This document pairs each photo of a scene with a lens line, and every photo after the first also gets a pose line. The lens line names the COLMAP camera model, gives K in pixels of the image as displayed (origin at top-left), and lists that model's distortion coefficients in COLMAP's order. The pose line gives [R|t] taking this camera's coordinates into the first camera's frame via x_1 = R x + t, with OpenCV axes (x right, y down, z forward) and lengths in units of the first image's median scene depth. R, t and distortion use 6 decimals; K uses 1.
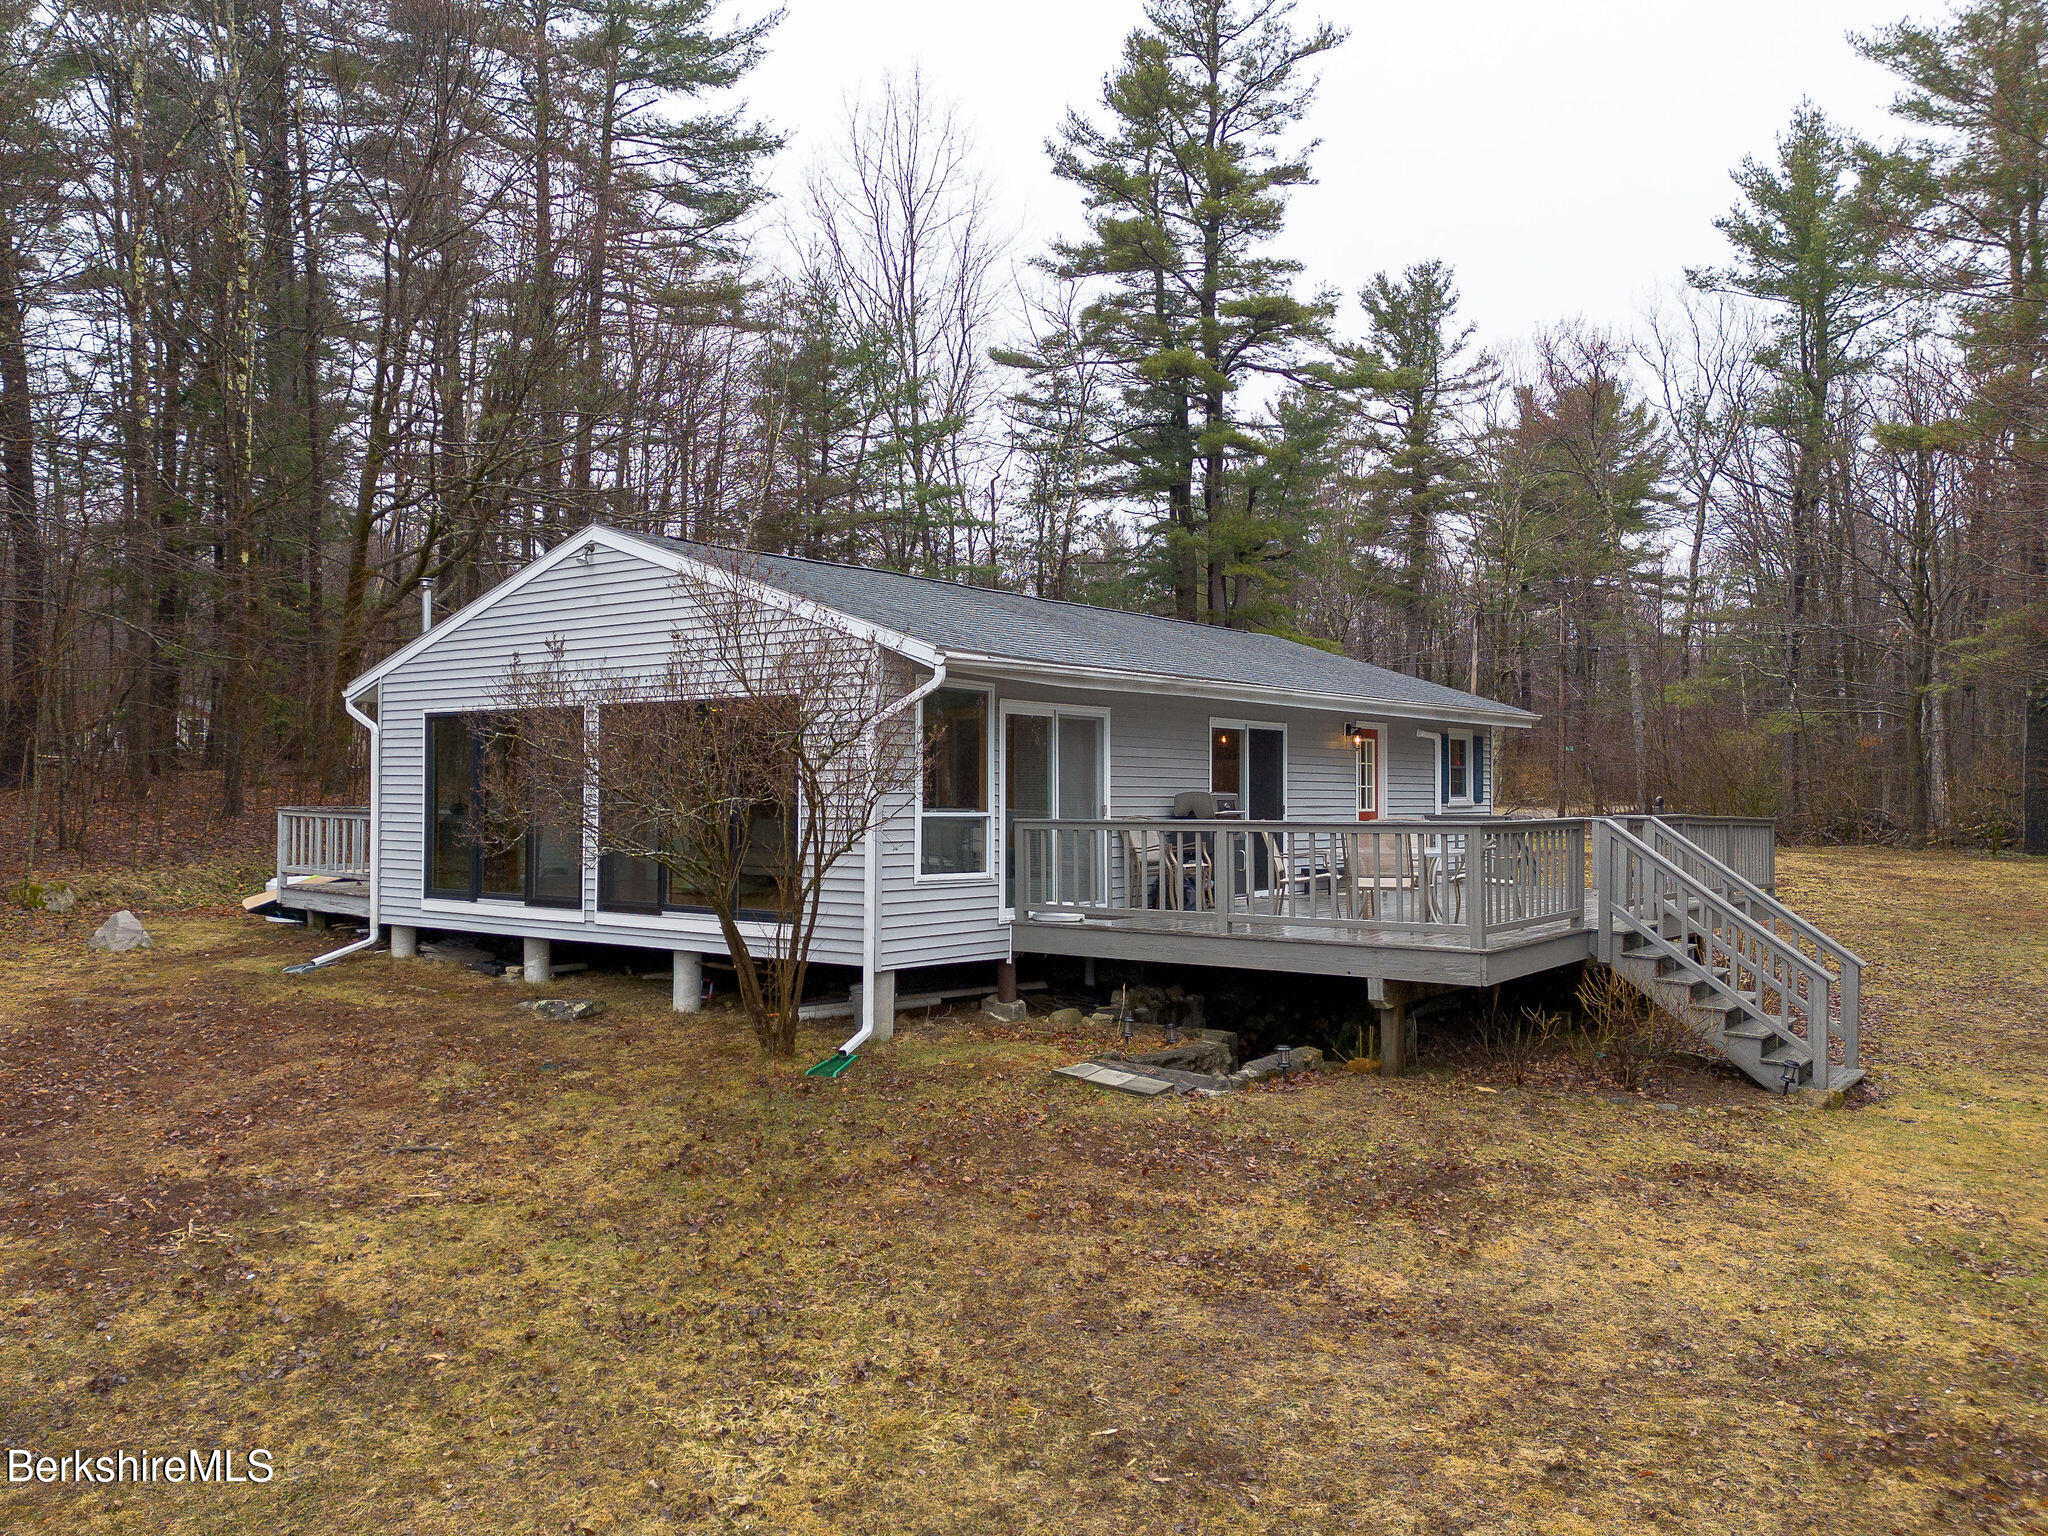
lens RADIAL K [[1547.4, 0, 937.8], [0, 1547.4, 745.7], [0, 0, 1]] dist [0.137808, -0.168468]
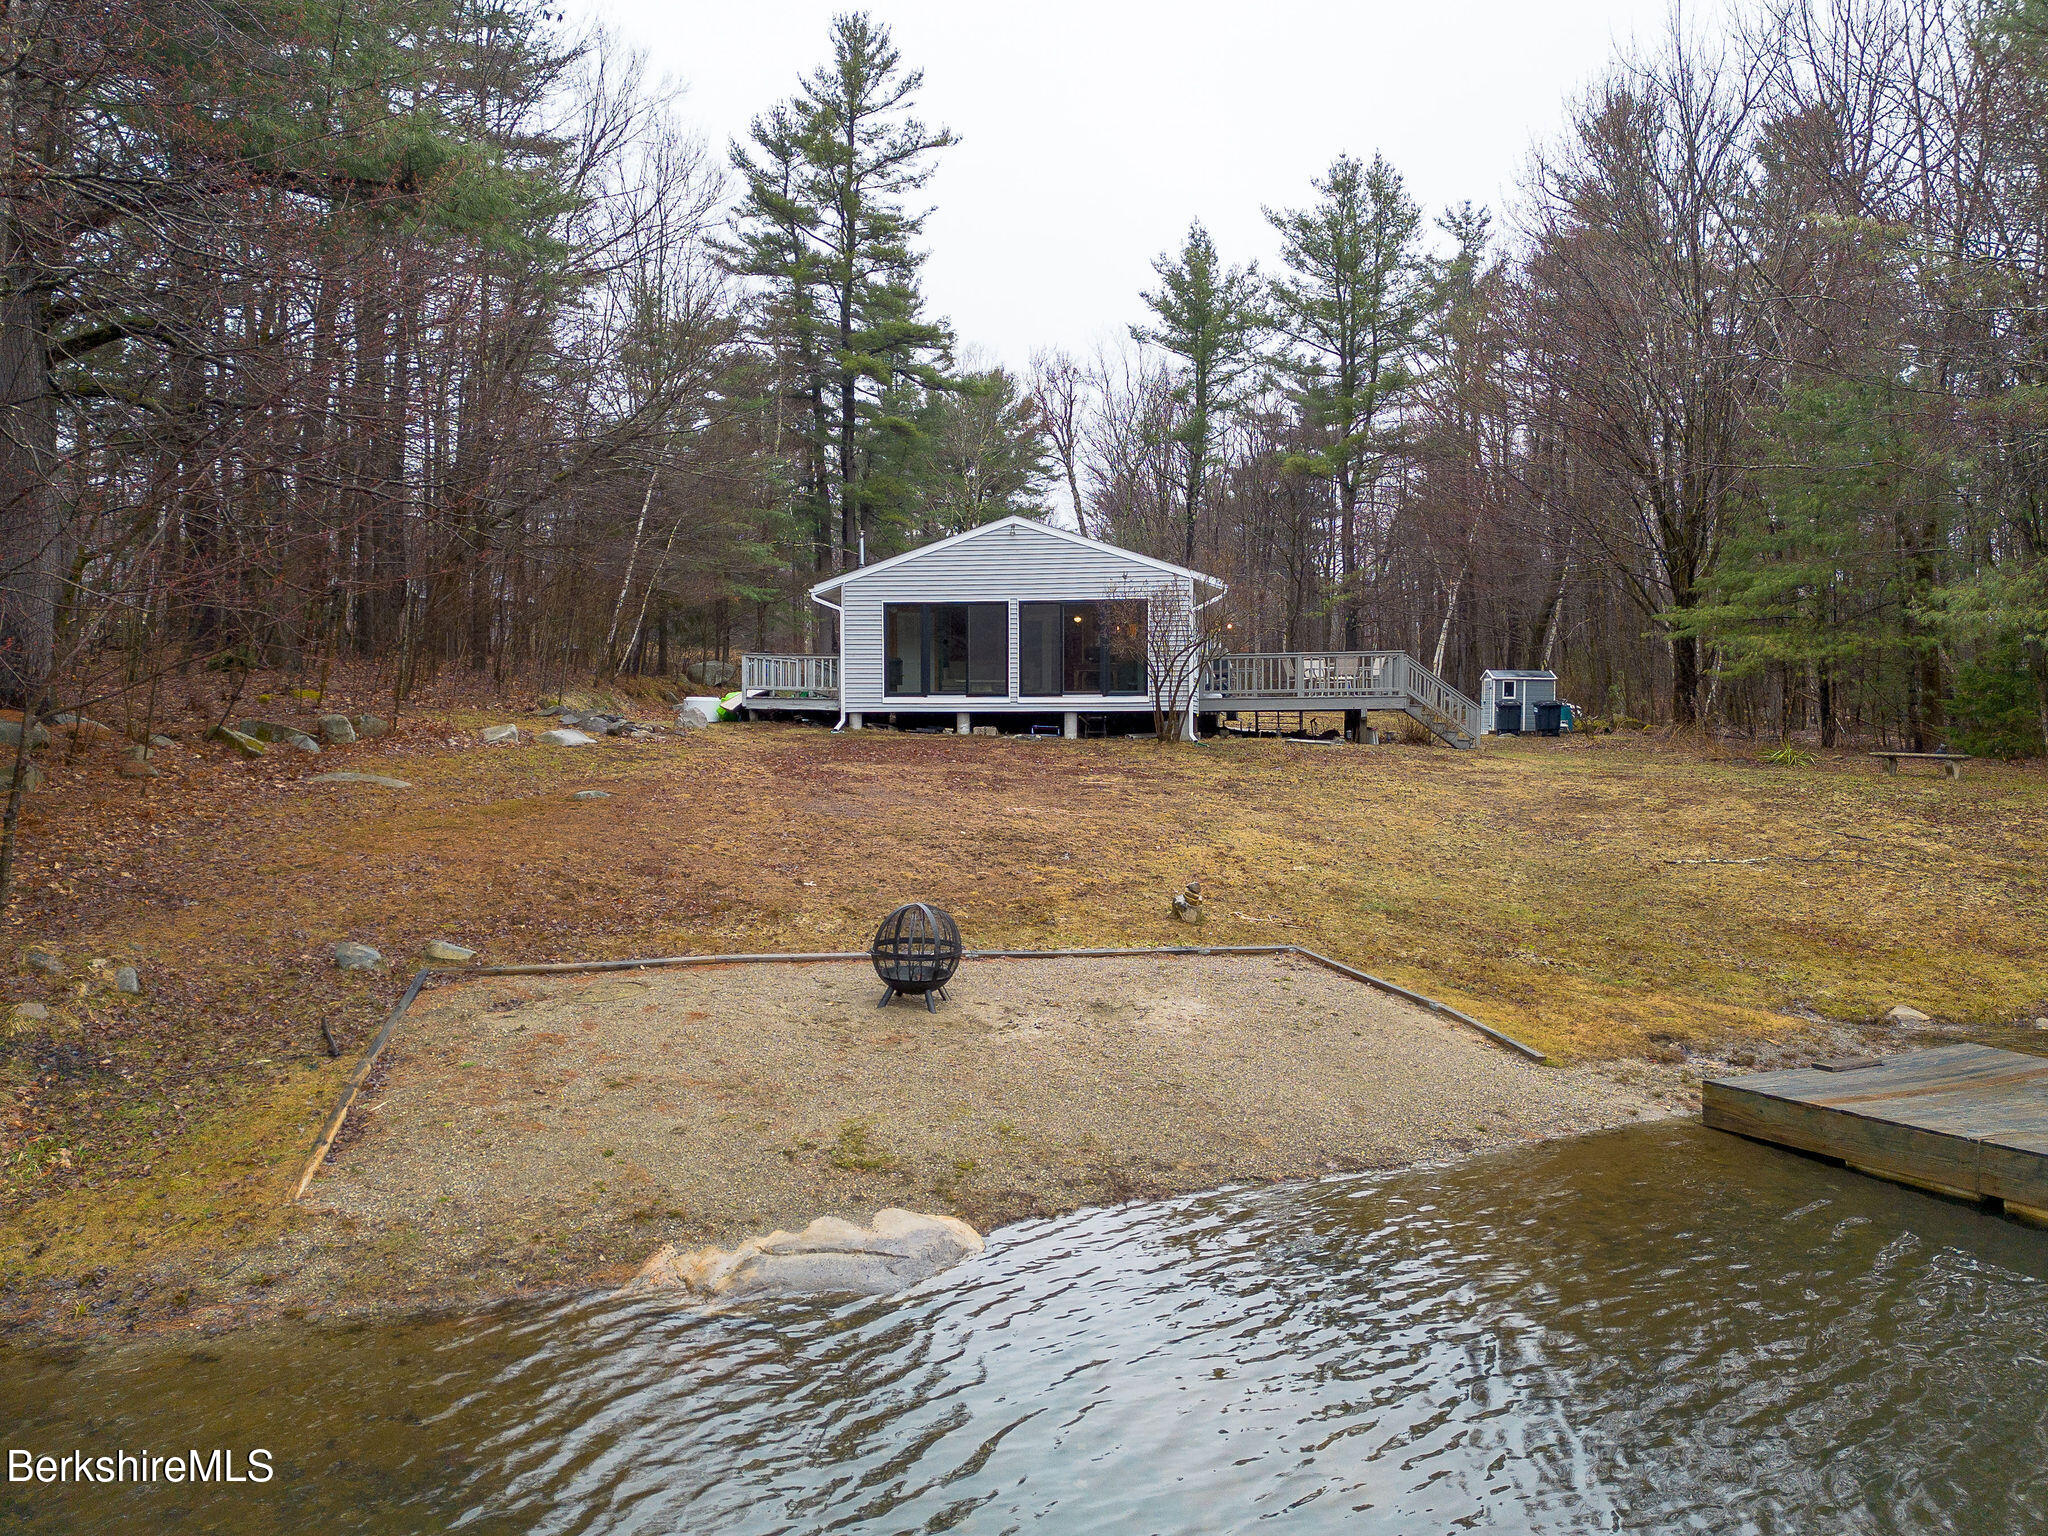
lens RADIAL K [[1531.0, 0, 1024.0], [0, 1531.0, 768.0], [0, 0, 1]] dist [0.094982, -0.230605]
pose [[0.871790, -0.024311, 0.489275, -0.357052], [-0.008846, 0.997824, 0.065342, 0.018730], [-0.489799, -0.061293, 0.869678, -0.243558]]
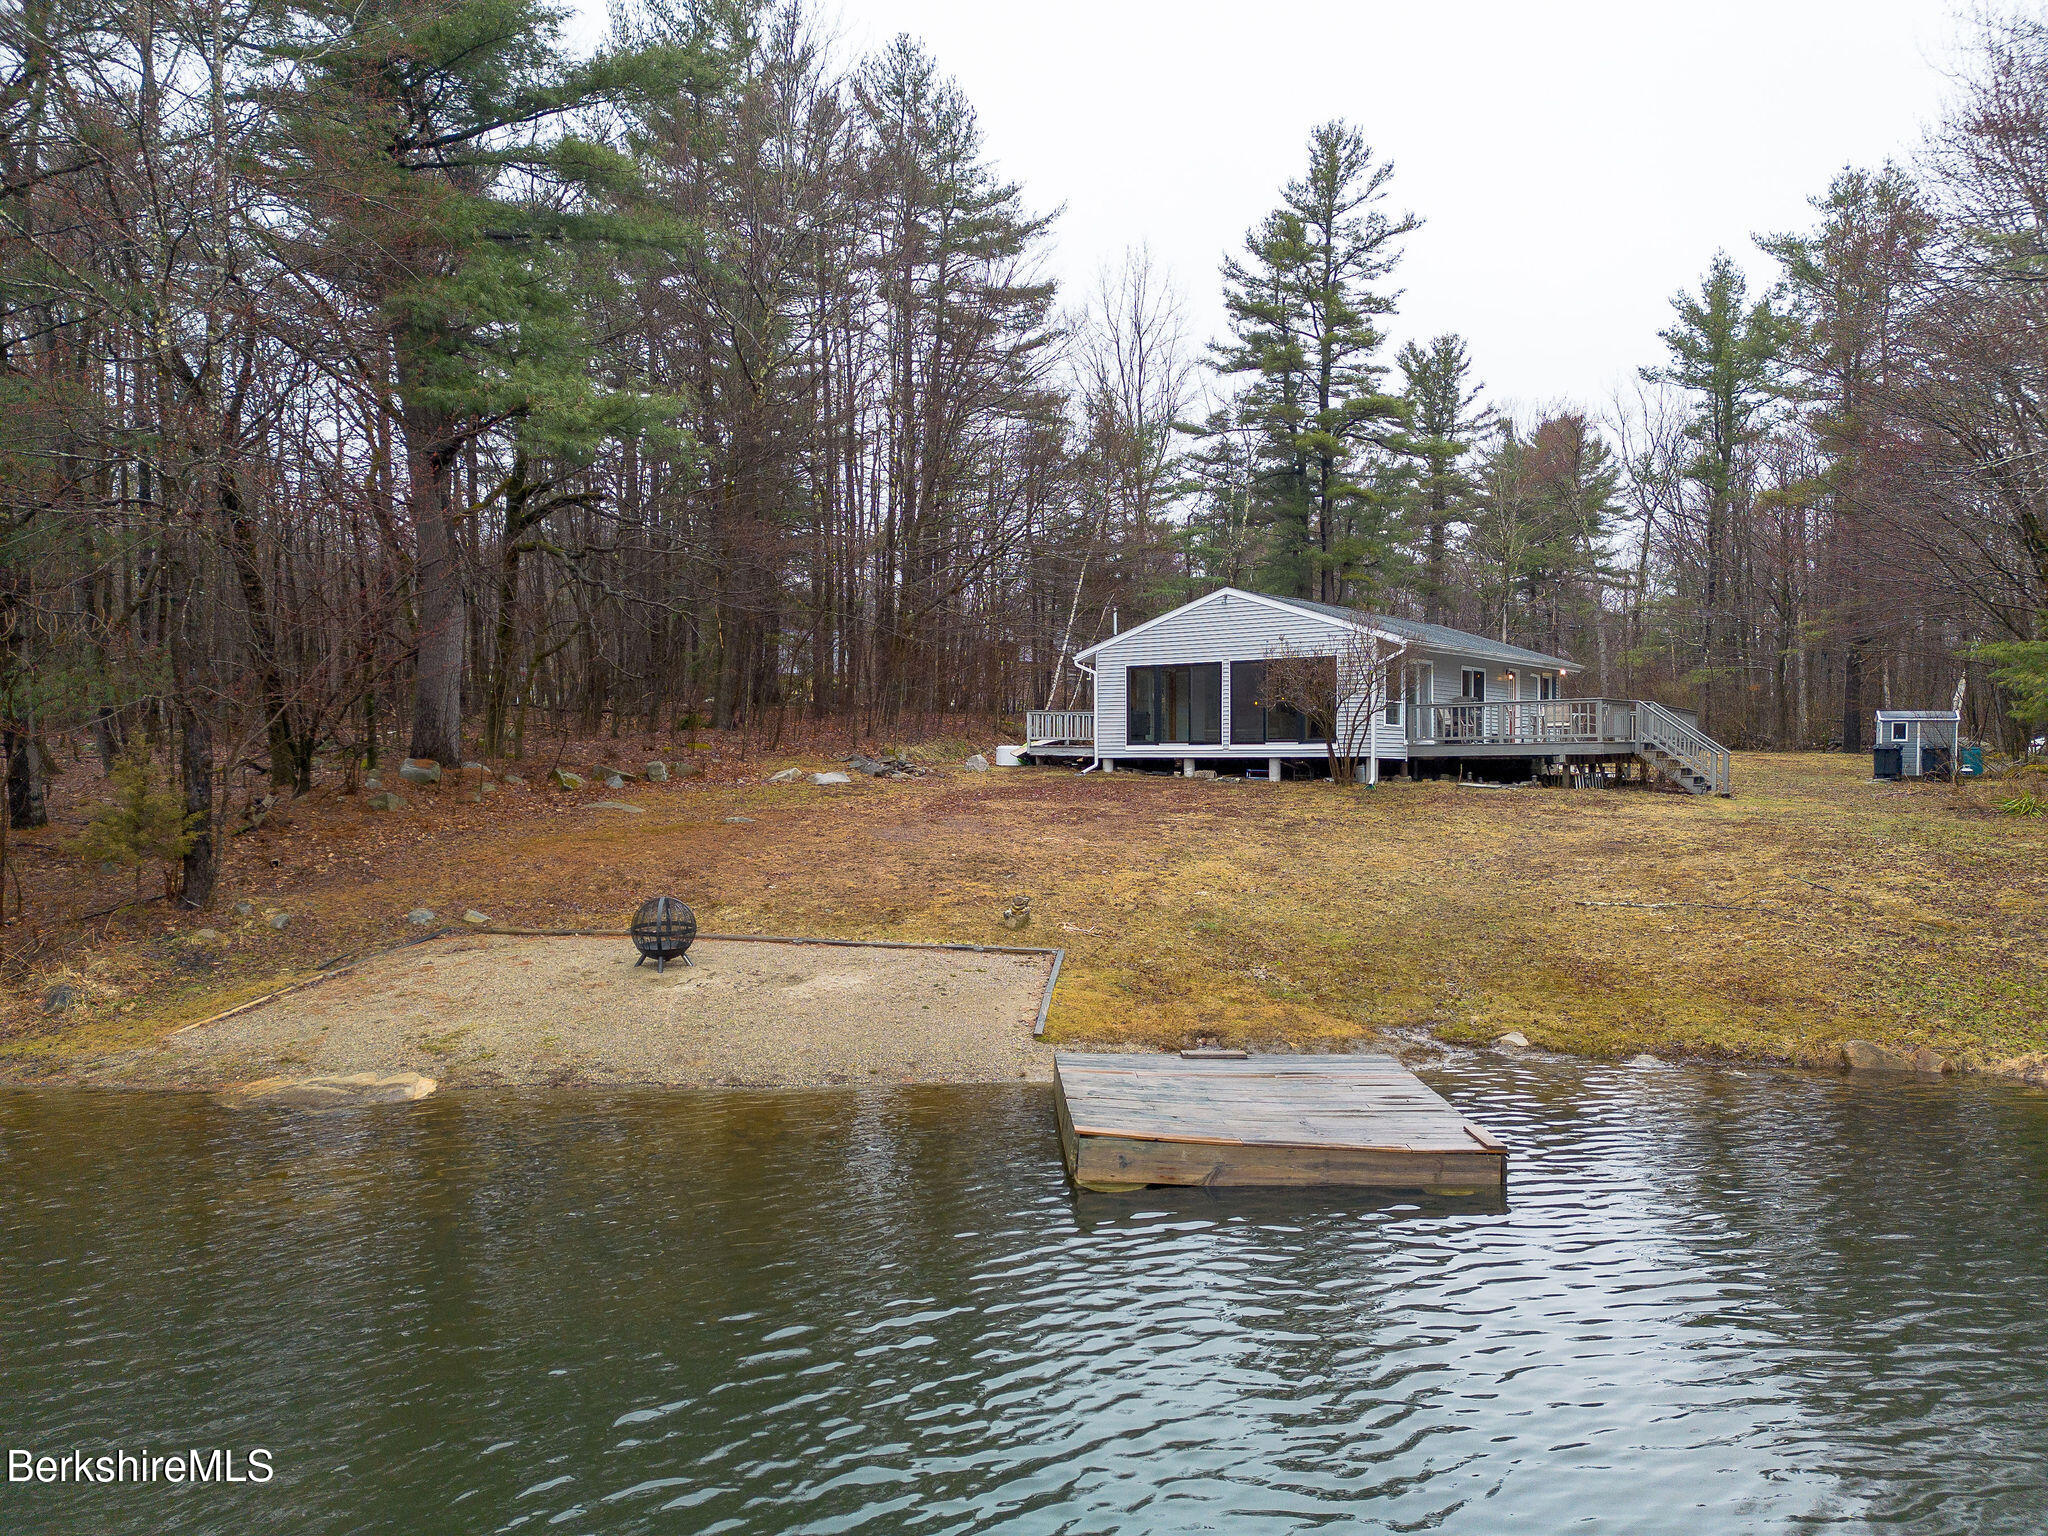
lens RADIAL K [[1421.0, 0, 1024.0], [0, 1421.0, 768.0], [0, 0, 1]] dist [0.129344, -0.168566]
pose [[0.998444, -0.009171, 0.055003, -0.191070], [0.007003, 0.999196, 0.039483, 0.014722], [-0.055321, -0.039037, 0.997705, -0.354241]]
